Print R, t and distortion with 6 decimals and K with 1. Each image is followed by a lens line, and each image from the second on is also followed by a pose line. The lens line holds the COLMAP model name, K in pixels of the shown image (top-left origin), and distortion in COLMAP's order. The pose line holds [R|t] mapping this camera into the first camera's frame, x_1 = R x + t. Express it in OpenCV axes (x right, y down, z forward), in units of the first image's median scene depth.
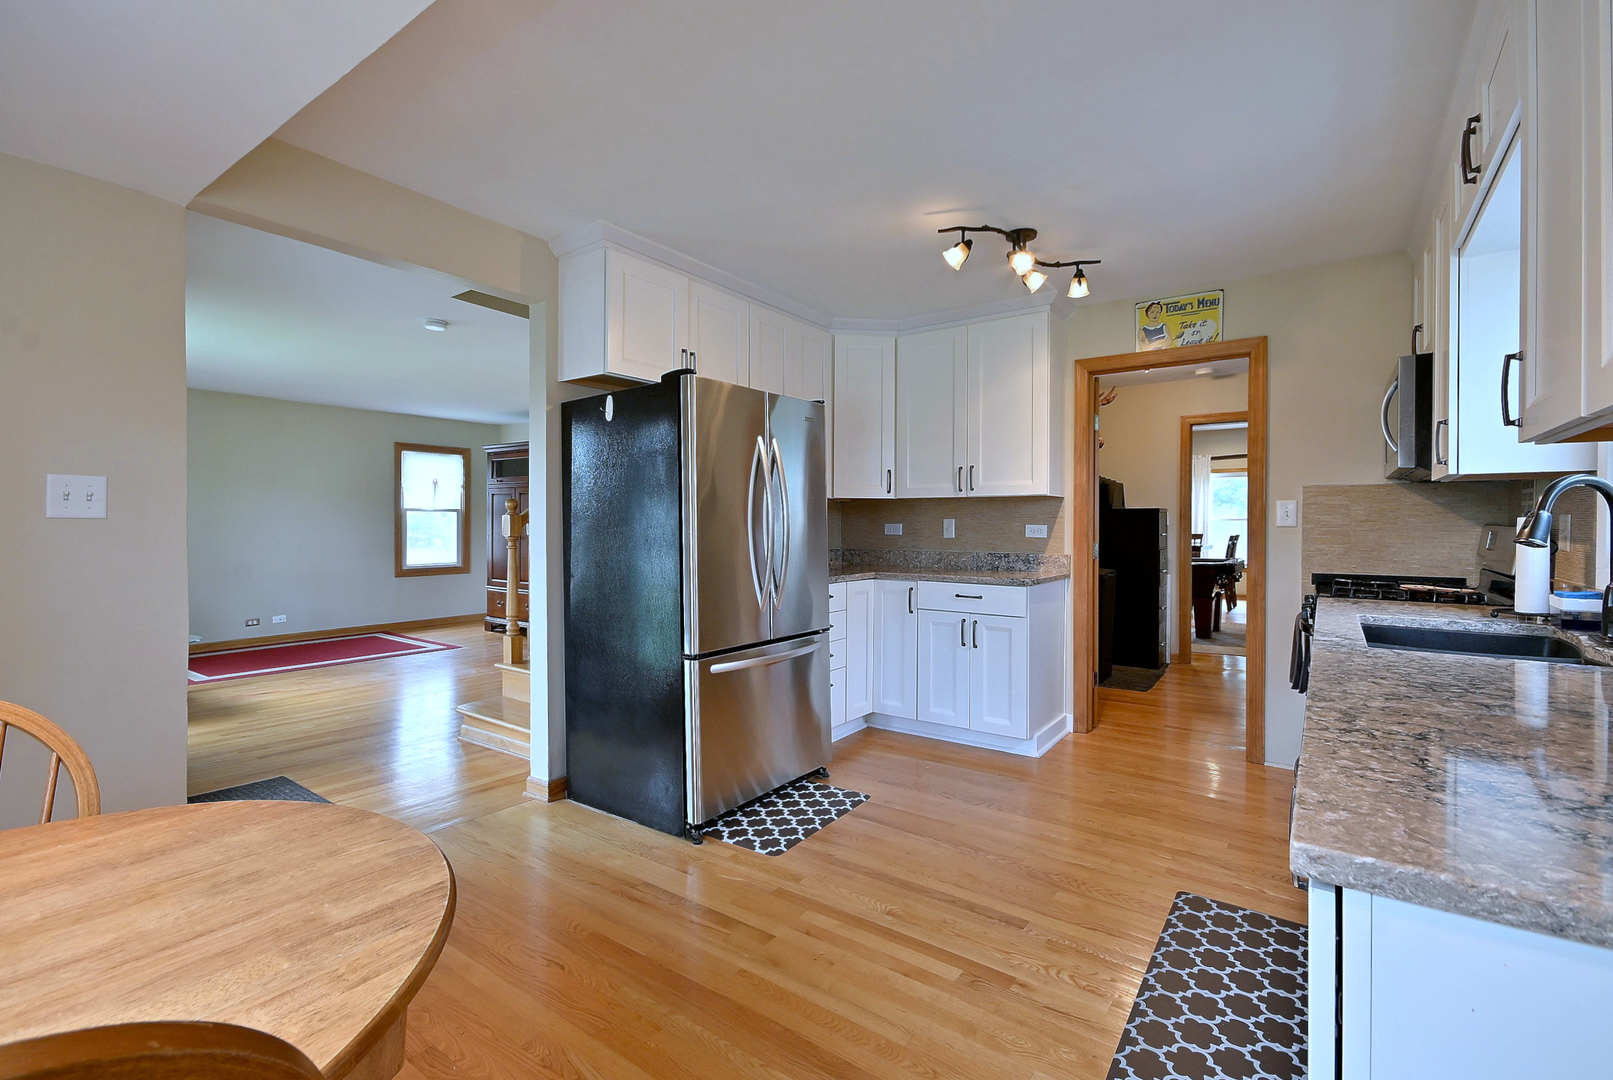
lens RADIAL K [[723.7, 0, 798.6], [0, 723.7, 517.6], [0, 0, 1]] dist [0.009555, -0.000379]
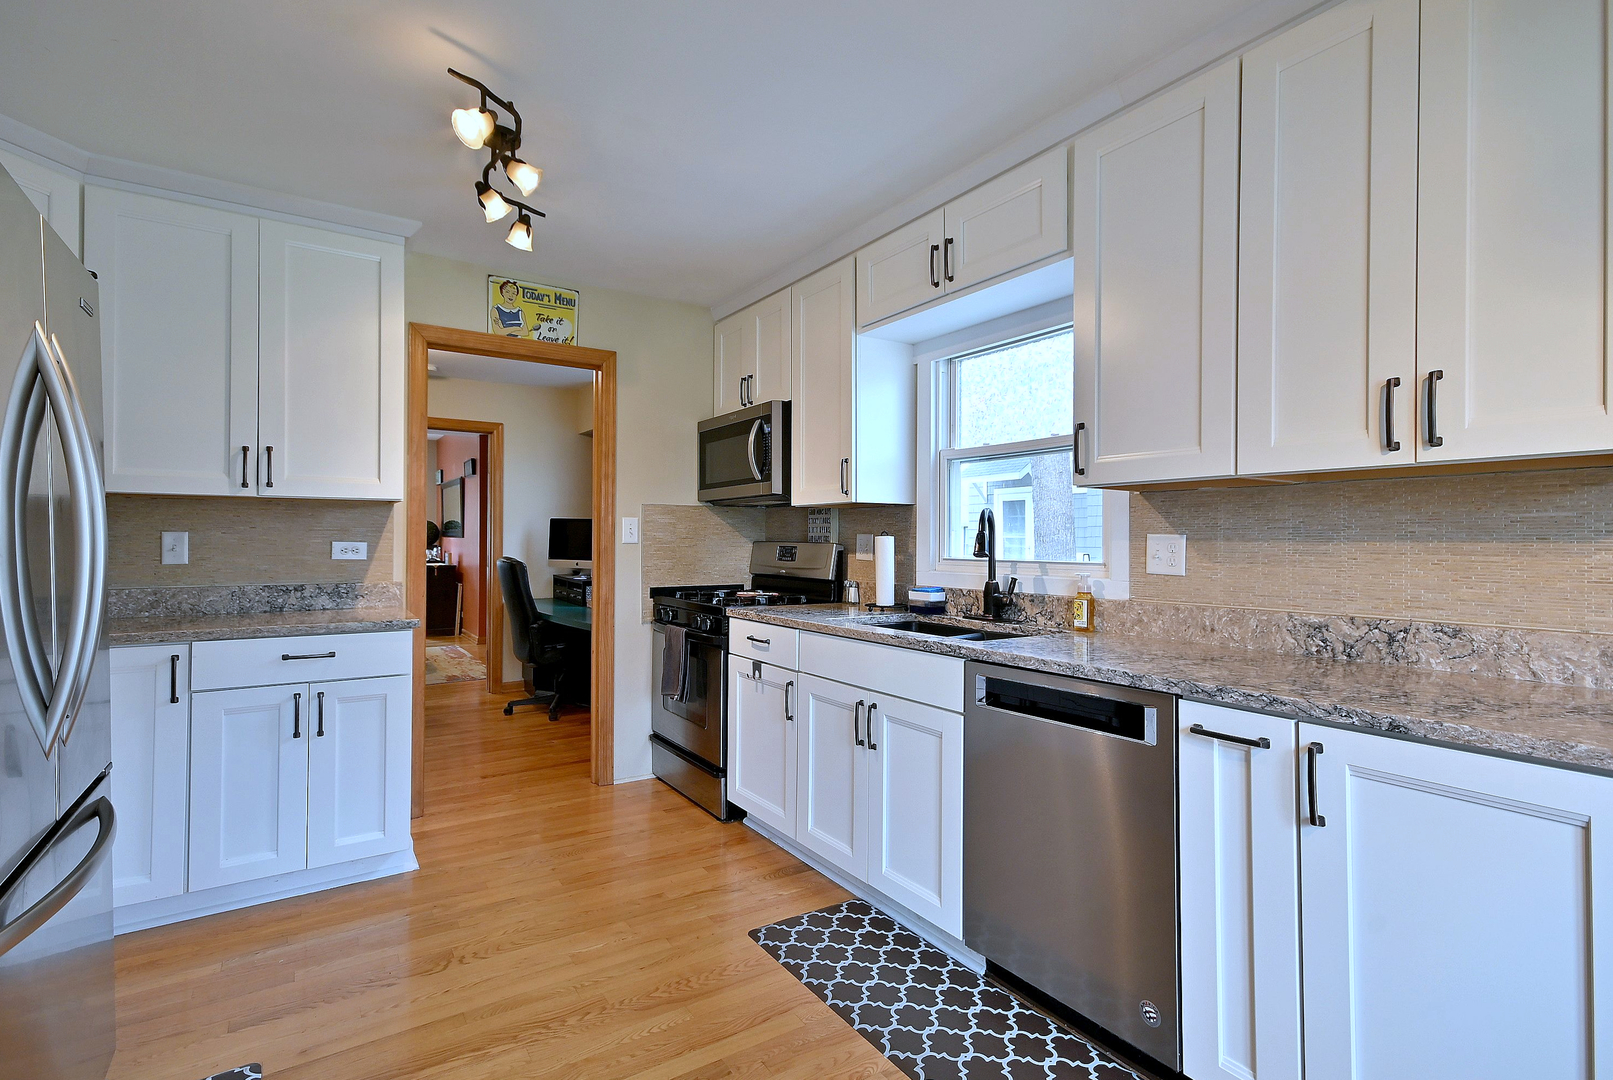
lens RADIAL K [[782.0, 0, 799.7], [0, 782.0, 525.6], [0, 0, 1]] dist [0.008120, 0.000519]
pose [[0.353438, 0.018664, 0.935272, -0.244714], [-0.008510, 0.999824, -0.016736, 0.003801], [-0.935419, -0.002044, 0.353534, 0.351703]]
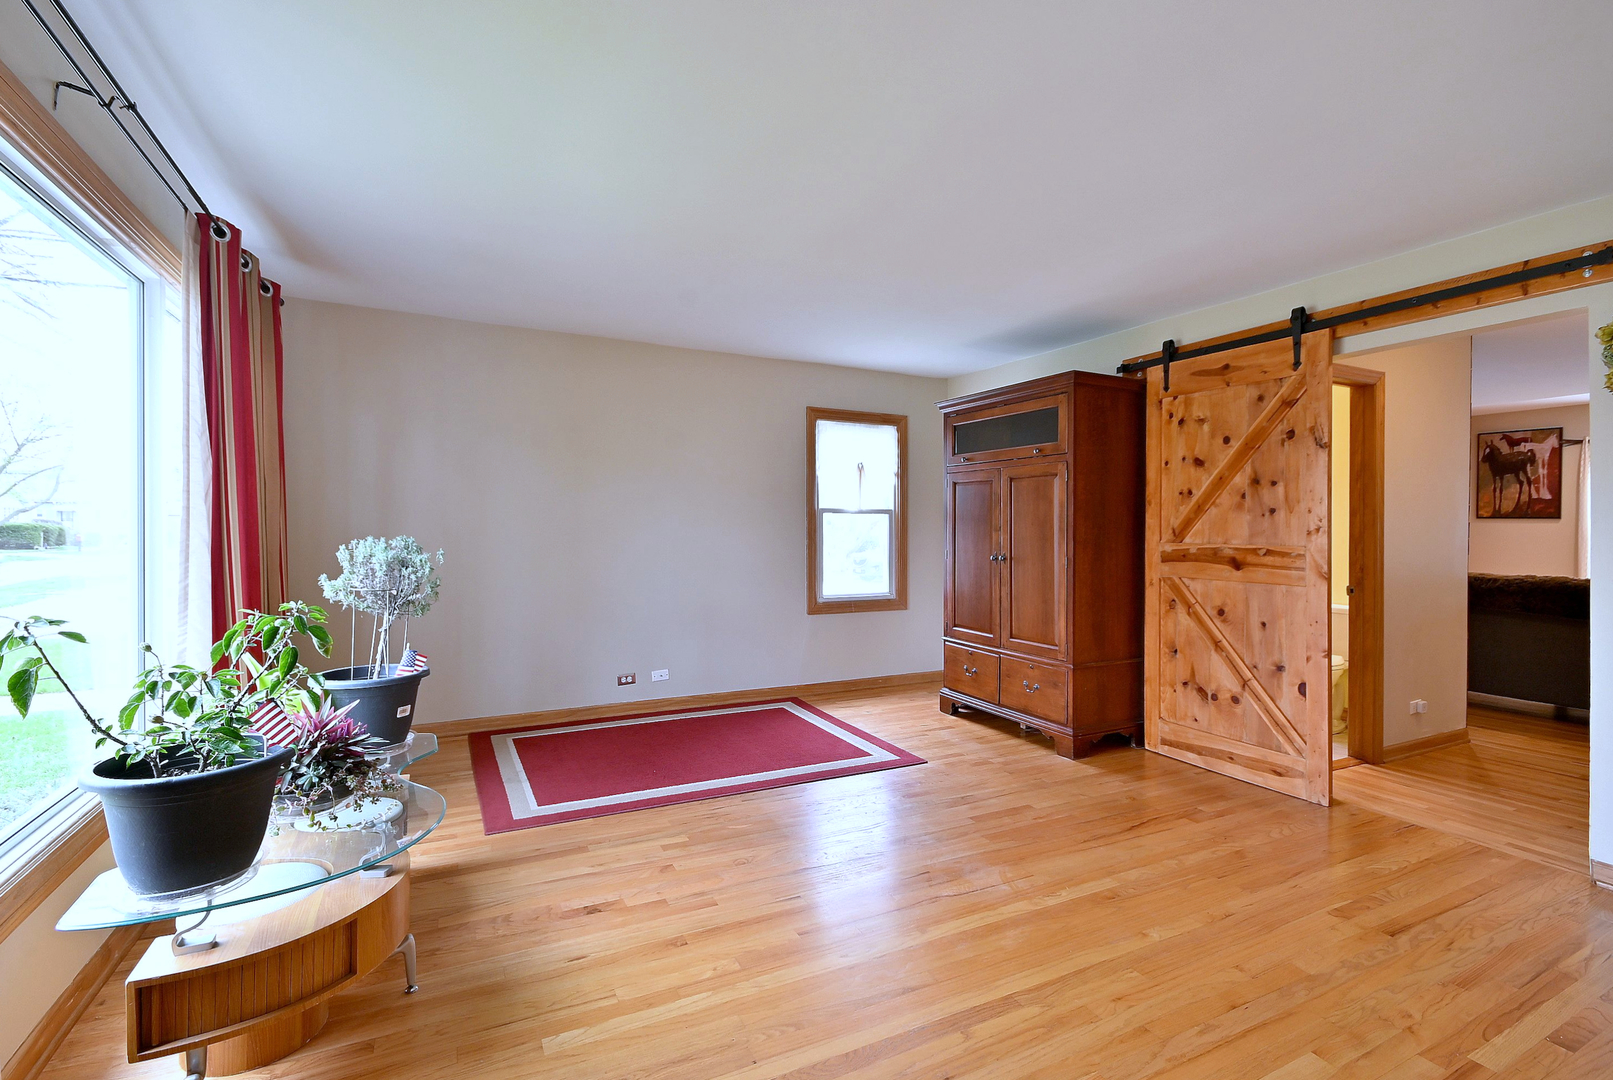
lens RADIAL K [[723.7, 0, 798.6], [0, 723.7, 517.6], [0, 0, 1]] dist [0.009555, -0.000379]
pose [[0.887970, -0.003338, -0.459890, -0.534727], [-0.001154, 0.999954, -0.009486, 0.003707], [0.459901, 0.008954, 0.887925, 0.845513]]
